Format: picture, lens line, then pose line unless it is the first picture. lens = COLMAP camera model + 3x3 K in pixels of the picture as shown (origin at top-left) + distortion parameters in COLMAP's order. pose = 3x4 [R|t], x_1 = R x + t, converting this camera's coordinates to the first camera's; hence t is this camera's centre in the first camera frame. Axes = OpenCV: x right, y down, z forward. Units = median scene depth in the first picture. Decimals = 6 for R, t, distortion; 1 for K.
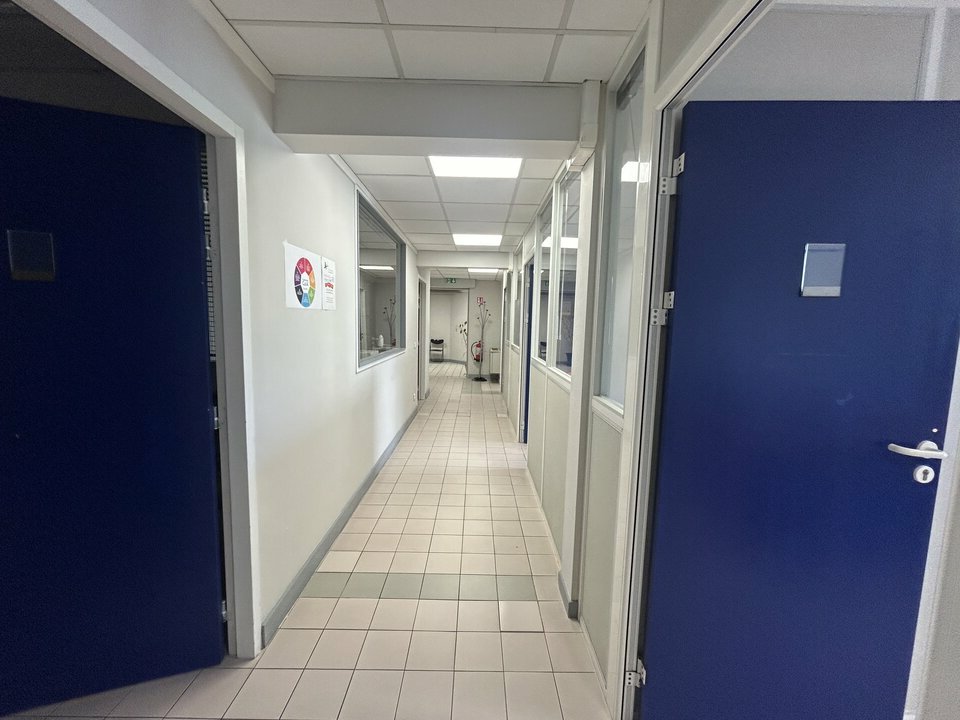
lens RADIAL K [[387.6, 0, 480.6], [0, 387.6, 360.2], [0, 0, 1]] dist [-0.003467, -0.000458]
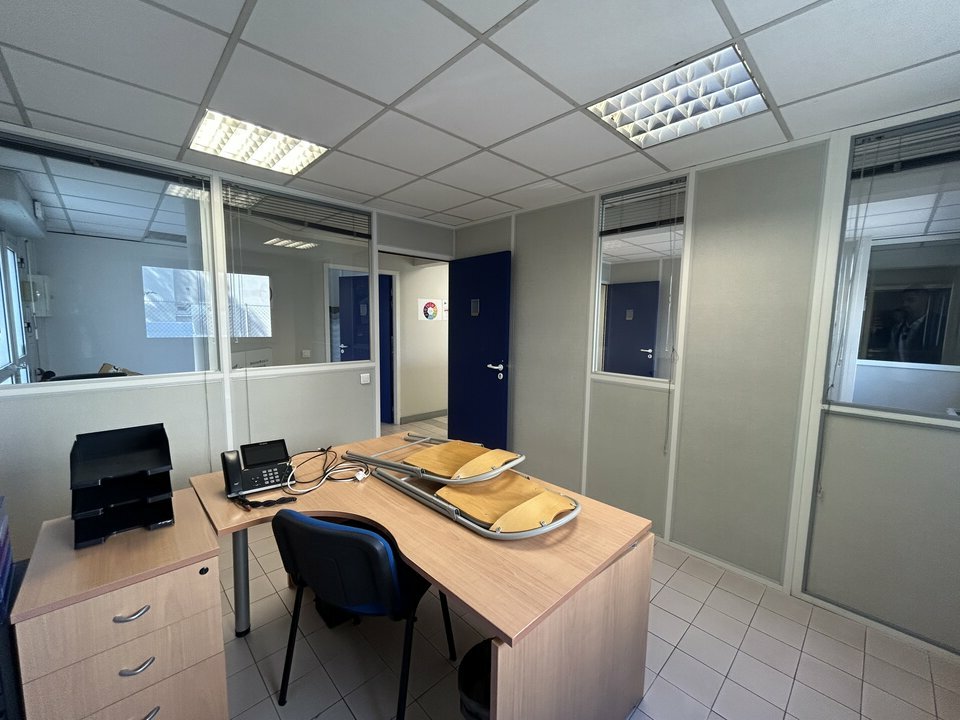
lens RADIAL K [[387.6, 0, 479.5], [0, 387.6, 361.7], [0, 0, 1]] dist [-0.003467, -0.000458]
pose [[0.677113, 0.061032, -0.733344, 2.375071], [-0.061004, 0.997780, 0.026713, 0.088783], [0.733346, 0.026650, 0.679333, -0.811377]]
